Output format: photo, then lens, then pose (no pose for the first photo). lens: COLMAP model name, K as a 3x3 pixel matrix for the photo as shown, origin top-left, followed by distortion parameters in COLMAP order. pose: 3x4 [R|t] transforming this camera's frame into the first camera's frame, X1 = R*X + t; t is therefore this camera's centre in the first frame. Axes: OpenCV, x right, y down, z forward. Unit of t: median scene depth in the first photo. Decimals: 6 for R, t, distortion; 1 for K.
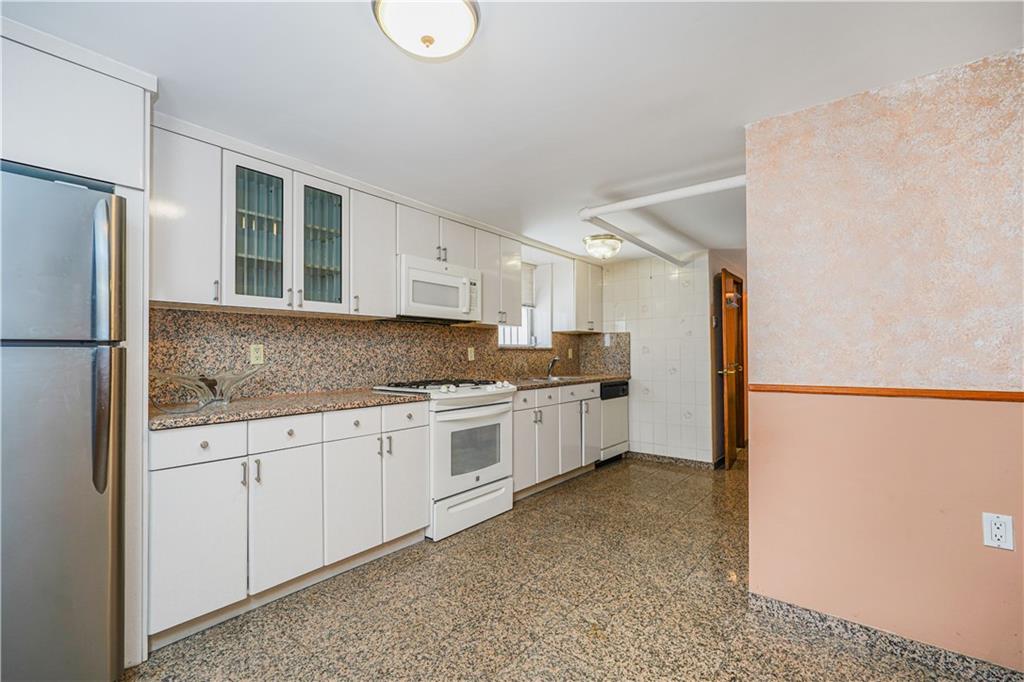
lens RADIAL K [[454.8, 0, 512.8], [0, 454.8, 344.1], [0, 0, 1]] dist [-0.008644, 0.005419]
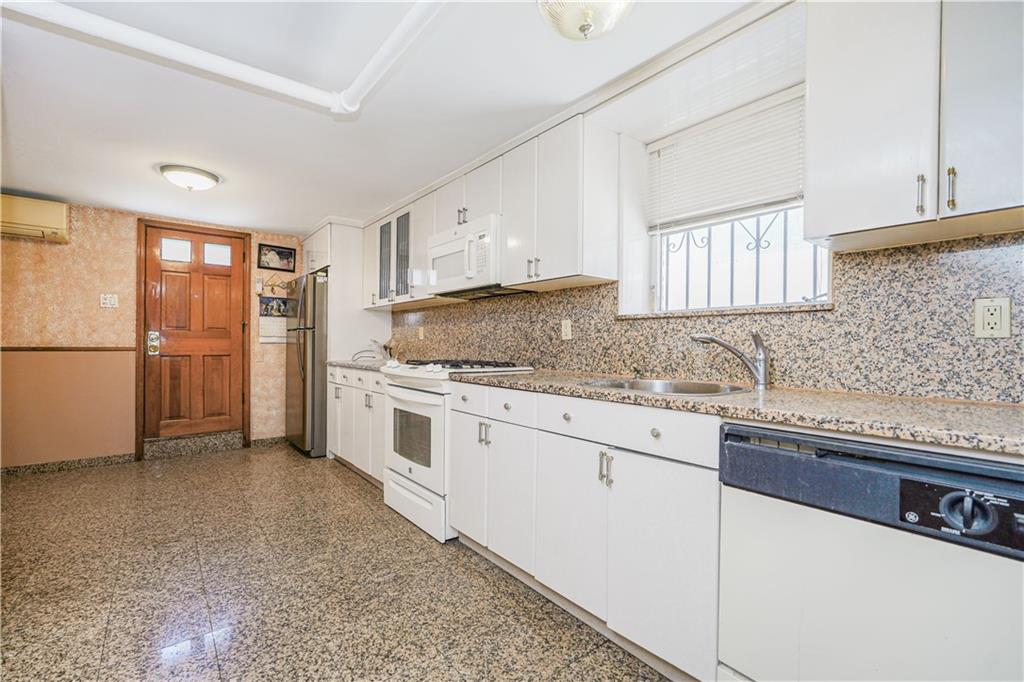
lens RADIAL K [[454.8, 0, 513.5], [0, 454.8, 345.8], [0, 0, 1]] dist [-0.008644, 0.005419]
pose [[-0.236957, 0.003984, -0.971512, 0.671823], [0.013384, 0.999910, 0.000836, 0.052053], [0.971428, -0.012805, -0.236989, 1.293539]]
